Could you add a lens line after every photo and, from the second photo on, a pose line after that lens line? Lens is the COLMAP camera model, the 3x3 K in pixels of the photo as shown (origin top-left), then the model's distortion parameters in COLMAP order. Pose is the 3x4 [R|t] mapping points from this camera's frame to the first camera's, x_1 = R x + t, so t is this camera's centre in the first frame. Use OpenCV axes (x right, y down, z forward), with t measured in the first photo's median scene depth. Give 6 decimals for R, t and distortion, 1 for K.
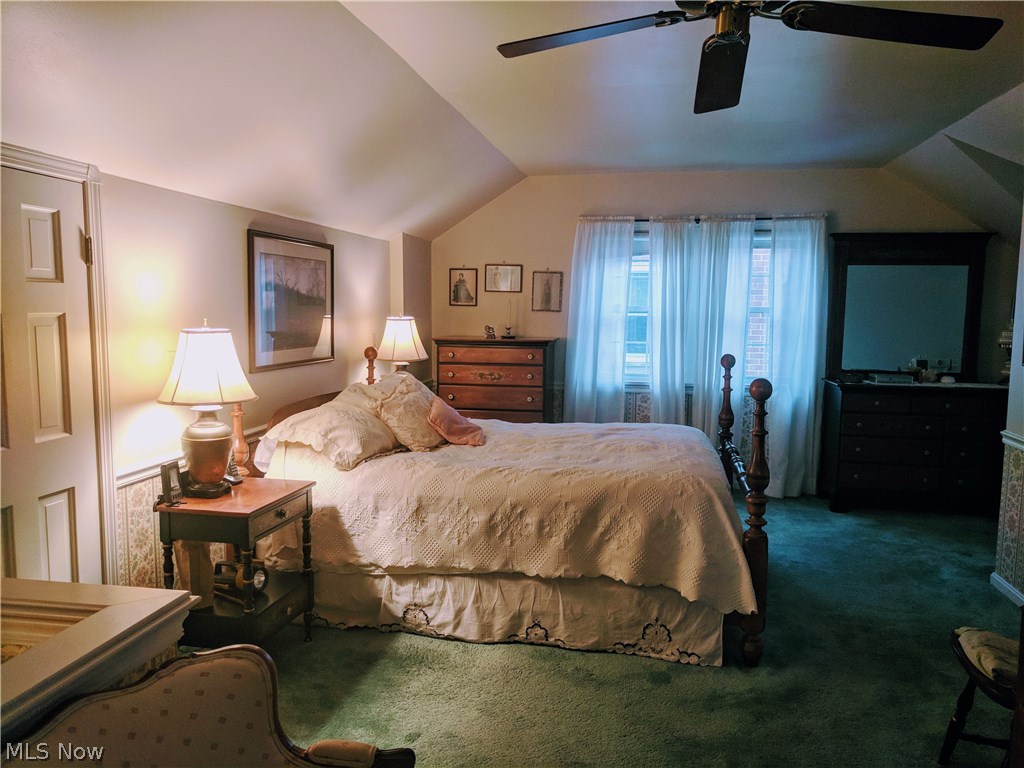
lens RADIAL K [[771.4, 0, 515.1], [0, 771.4, 386.8], [0, 0, 1]] dist [0.035205, 0.003258]
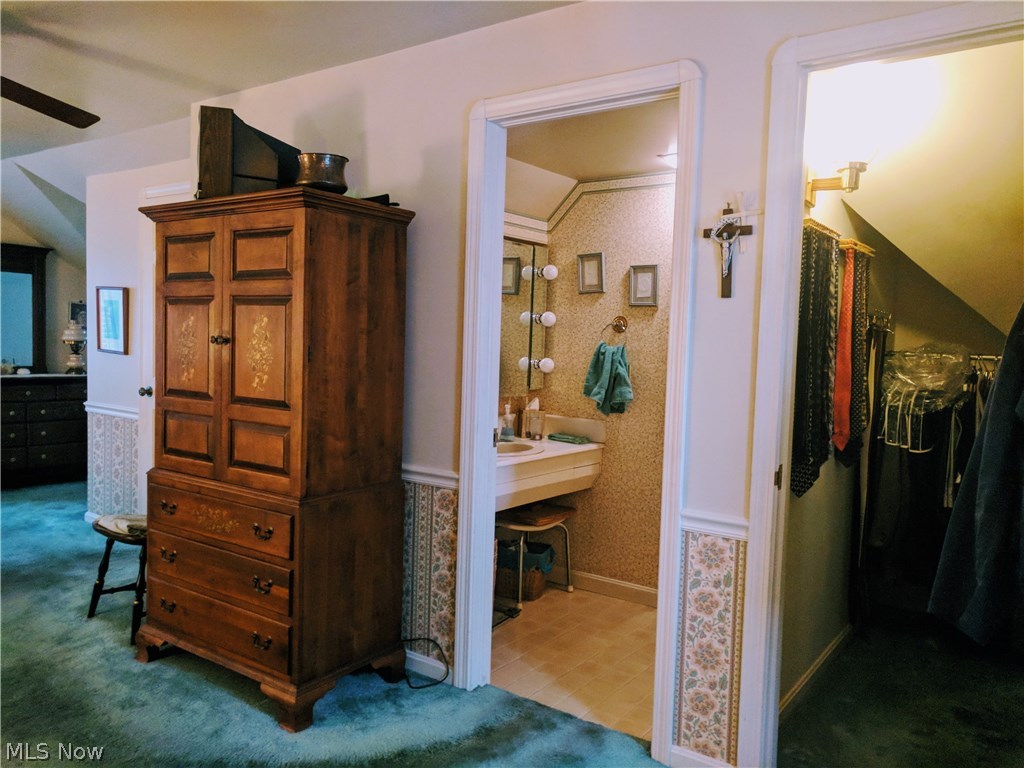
lens RADIAL K [[771.4, 0, 514.5], [0, 771.4, 383.9], [0, 0, 1]] dist [0.035205, 0.003258]
pose [[0.429578, -0.050140, 0.901637, -0.235784], [0.075932, 0.996927, 0.019262, 0.055492], [-0.899832, 0.060188, 0.432065, -0.202354]]
